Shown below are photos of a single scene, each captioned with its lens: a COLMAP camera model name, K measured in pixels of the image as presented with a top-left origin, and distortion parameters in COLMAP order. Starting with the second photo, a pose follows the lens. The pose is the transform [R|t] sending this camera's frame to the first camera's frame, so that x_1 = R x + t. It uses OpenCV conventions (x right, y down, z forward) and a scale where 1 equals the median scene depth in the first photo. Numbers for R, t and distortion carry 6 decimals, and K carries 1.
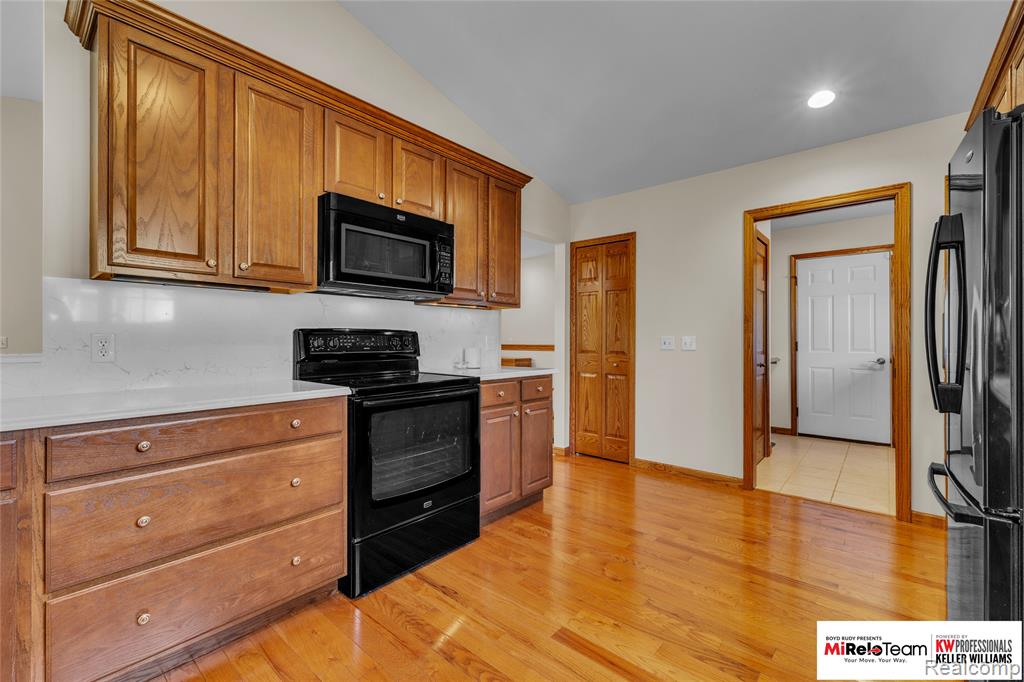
lens RADIAL K [[430.7, 0, 512.4], [0, 430.7, 338.1], [0, 0, 1]] dist [0.002027, 0.000308]
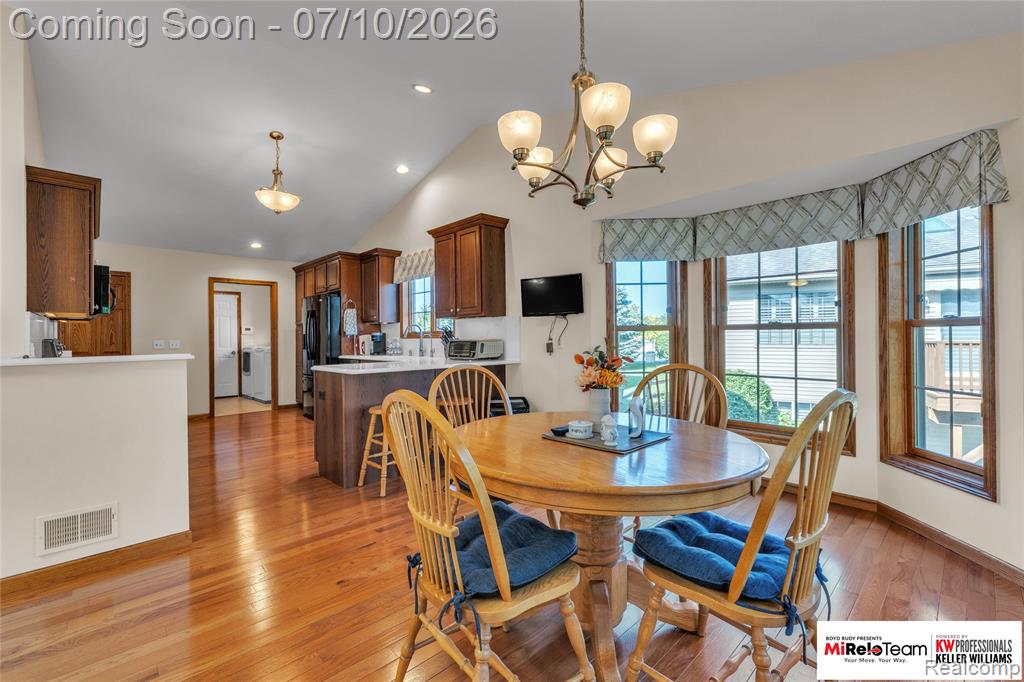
lens RADIAL K [[441.5, 0, 512.8], [0, 441.5, 336.9], [0, 0, 1]] dist [0.002640, 0.000415]
pose [[0.099492, -0.001506, 0.995037, -1.206443], [0.006347, 0.999979, 0.000879, -0.012586], [-0.995018, 0.006228, 0.099499, -0.524073]]
